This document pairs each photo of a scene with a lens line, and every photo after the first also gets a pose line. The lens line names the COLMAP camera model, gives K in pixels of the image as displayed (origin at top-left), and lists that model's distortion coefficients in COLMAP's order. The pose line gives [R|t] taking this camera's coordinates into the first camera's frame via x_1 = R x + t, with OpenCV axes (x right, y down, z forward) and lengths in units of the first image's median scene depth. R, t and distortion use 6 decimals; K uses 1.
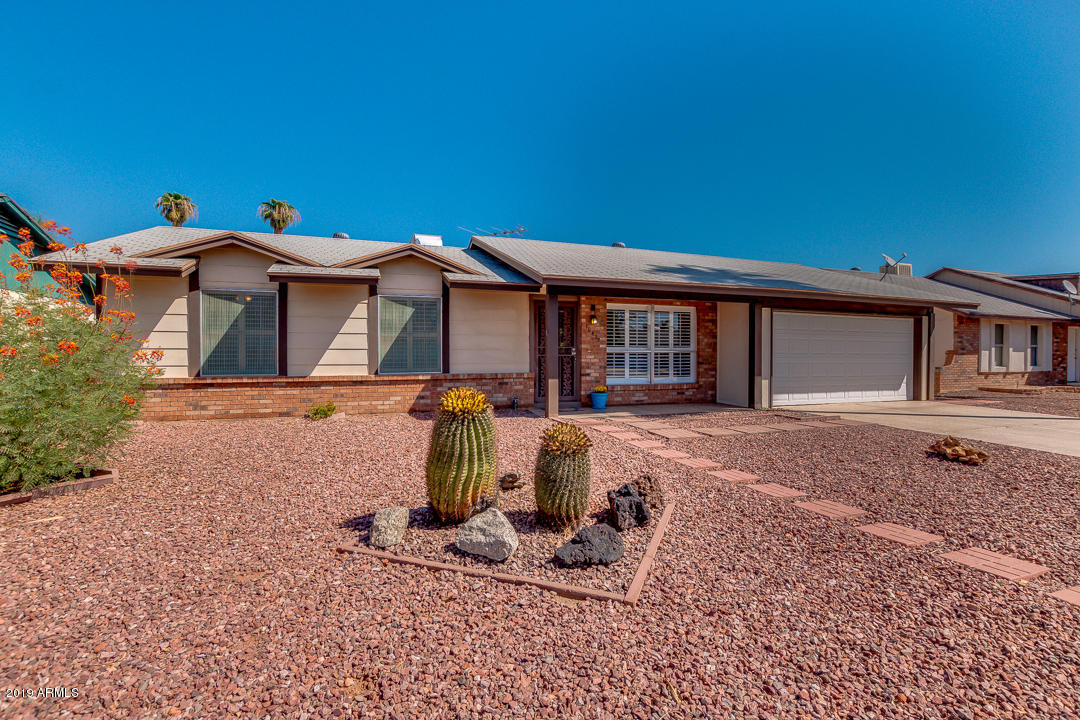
lens RADIAL K [[484.6, 0, 544.1], [0, 484.6, 364.5], [0, 0, 1]] dist [-0.026932, -0.000254]
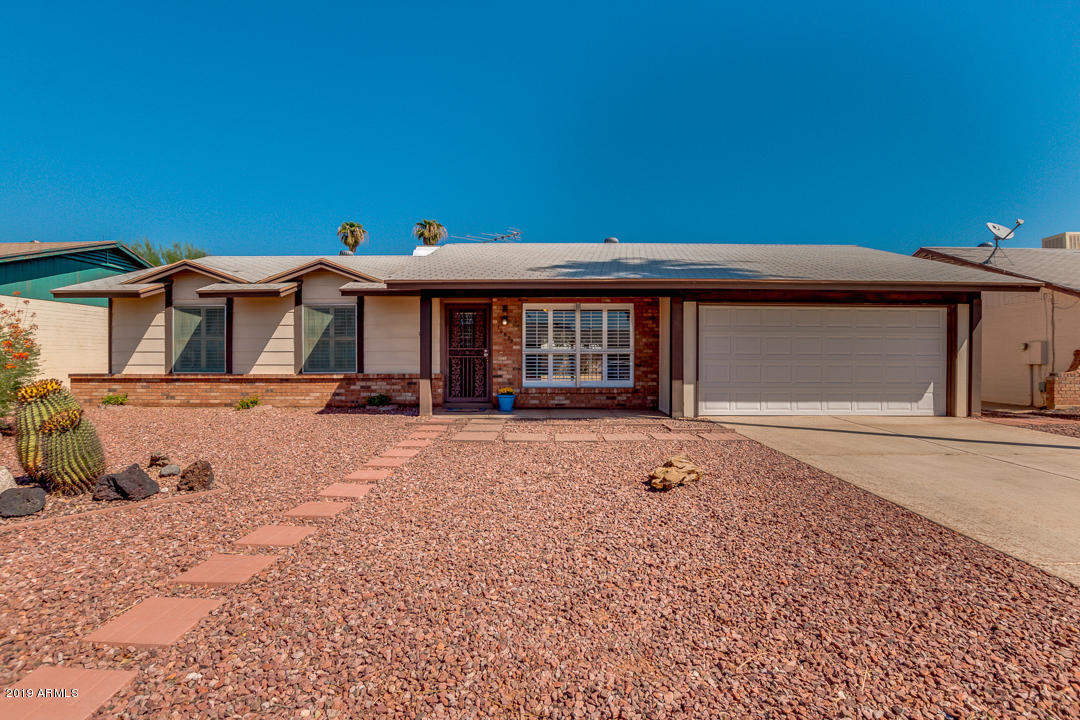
lens RADIAL K [[498.6, 0, 543.6], [0, 498.6, 361.8], [0, 0, 1]] dist [-0.024433, -0.001354]
pose [[0.940778, 0.000532, -0.339022, 0.530868], [-0.005970, 0.999870, -0.014996, 0.006308], [0.338970, 0.016132, 0.940659, 0.070930]]
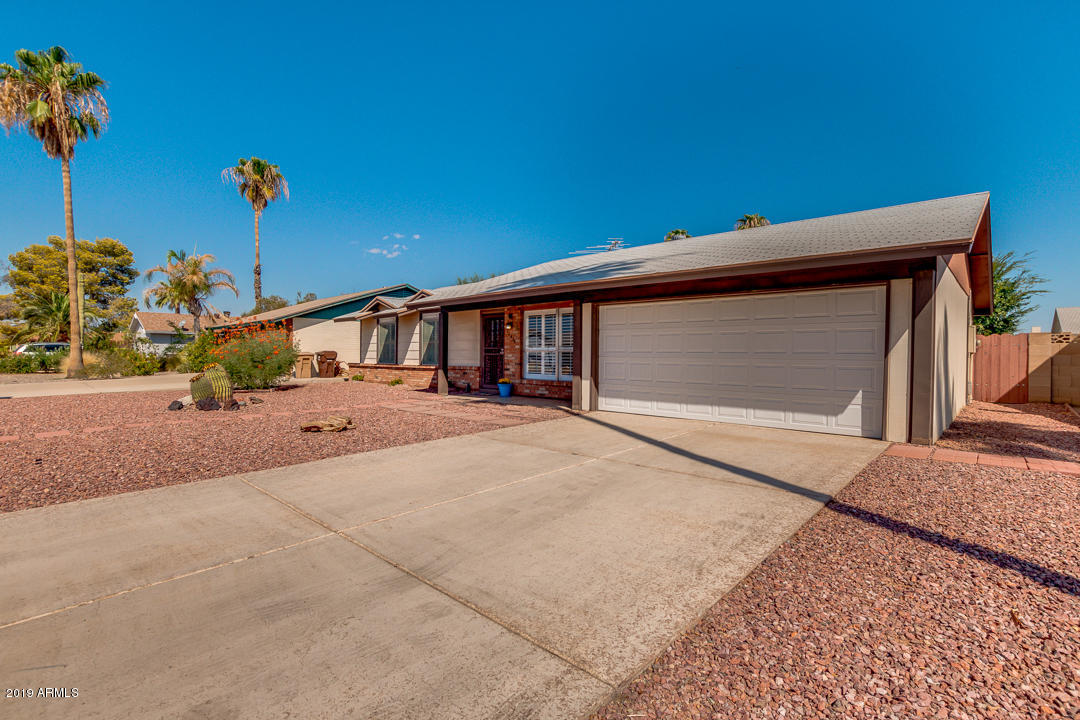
lens RADIAL K [[498.6, 0, 543.6], [0, 498.6, 361.8], [0, 0, 1]] dist [-0.024433, -0.001354]
pose [[0.453501, 0.011851, -0.891177, 1.318358], [-0.024345, 0.999703, 0.000906, -0.002536], [0.890923, 0.021285, 0.453655, 0.501273]]
